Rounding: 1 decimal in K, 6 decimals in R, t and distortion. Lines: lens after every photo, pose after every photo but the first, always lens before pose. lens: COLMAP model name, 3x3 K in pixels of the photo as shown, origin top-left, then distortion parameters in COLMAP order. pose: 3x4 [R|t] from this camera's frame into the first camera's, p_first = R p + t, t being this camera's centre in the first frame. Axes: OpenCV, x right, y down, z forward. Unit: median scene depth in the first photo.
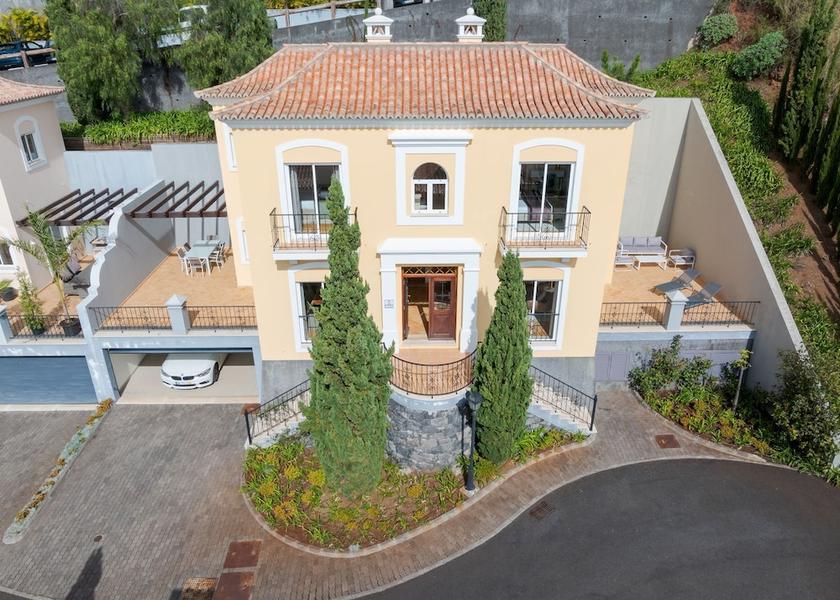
lens RADIAL K [[602.8, 0, 422.4], [0, 602.8, 304.1], [0, 0, 1]] dist [-0.031937, 0.002155]
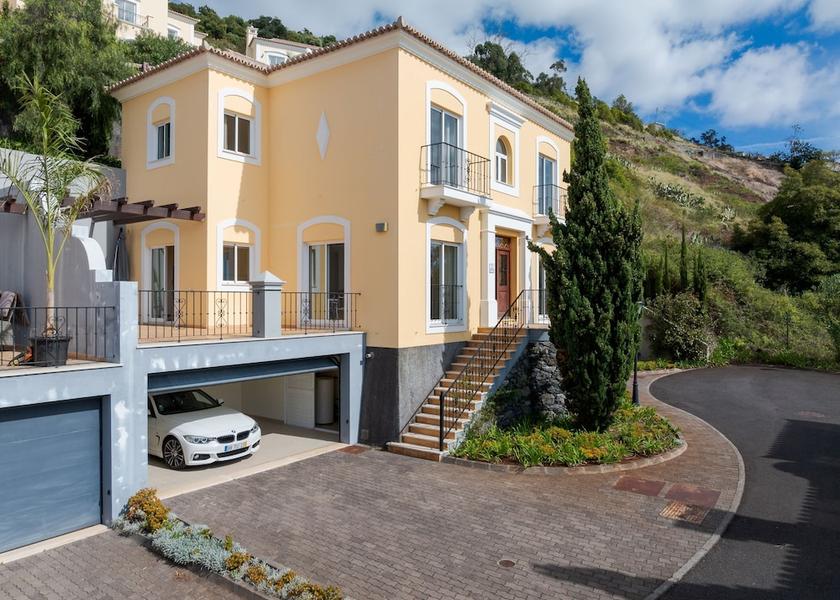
lens RADIAL K [[602.8, 0, 422.4], [0, 602.8, 304.1], [0, 0, 1]] dist [-0.031937, 0.002155]
pose [[0.592743, 0.000913, 0.805391, -0.991484], [0.353477, 0.898246, -0.261167, 0.291224], [-0.723678, 0.439492, 0.532107, 0.647755]]
